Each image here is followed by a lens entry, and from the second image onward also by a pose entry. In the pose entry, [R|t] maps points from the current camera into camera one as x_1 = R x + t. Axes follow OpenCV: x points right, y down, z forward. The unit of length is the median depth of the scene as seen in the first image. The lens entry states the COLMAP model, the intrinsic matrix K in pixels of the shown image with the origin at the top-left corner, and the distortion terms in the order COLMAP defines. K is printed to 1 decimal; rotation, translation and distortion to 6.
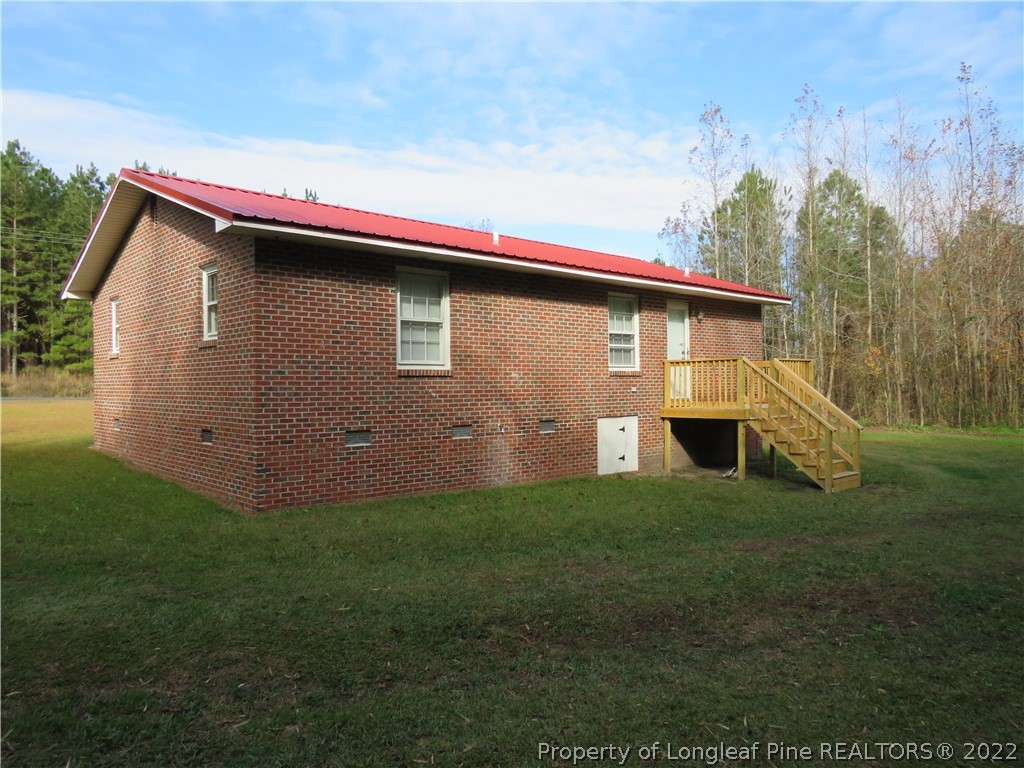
lens RADIAL K [[714.3, 0, 506.9], [0, 714.3, 383.8], [0, 0, 1]] dist [-0.023241, 0.004173]
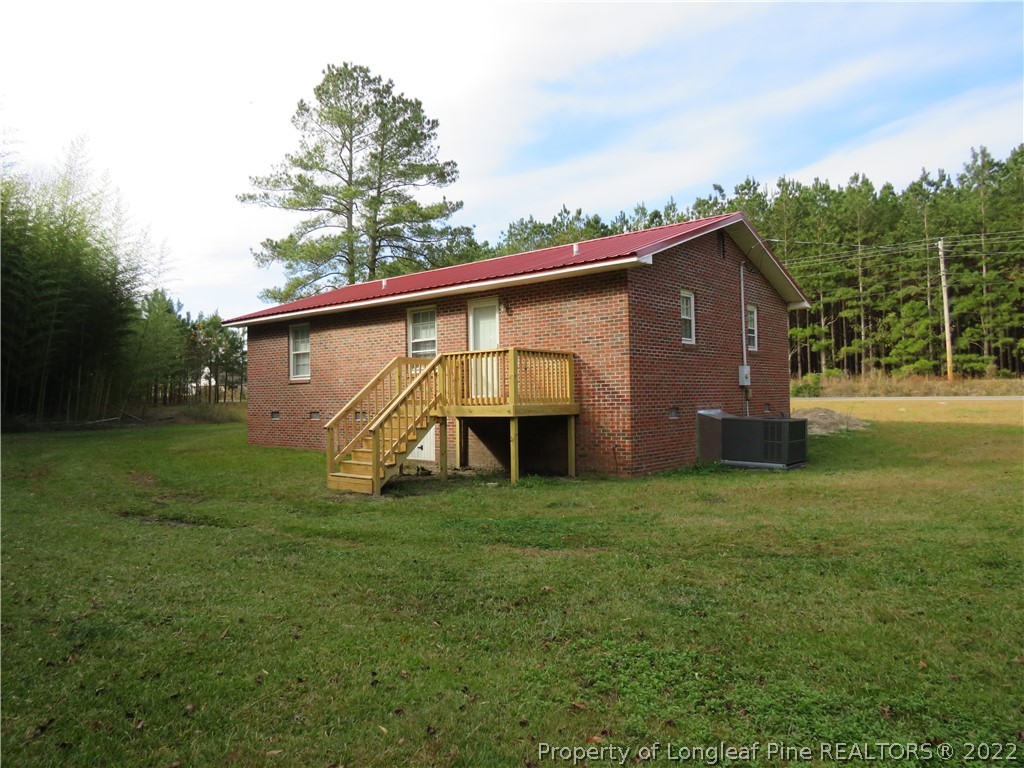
lens RADIAL K [[714.3, 0, 506.6], [0, 714.3, 383.7], [0, 0, 1]] dist [-0.023241, 0.004173]
pose [[0.140990, -0.017708, -0.989853, 1.168517], [0.017272, 0.999732, -0.015425, 0.017880], [0.989860, -0.014922, 0.141258, 0.854031]]
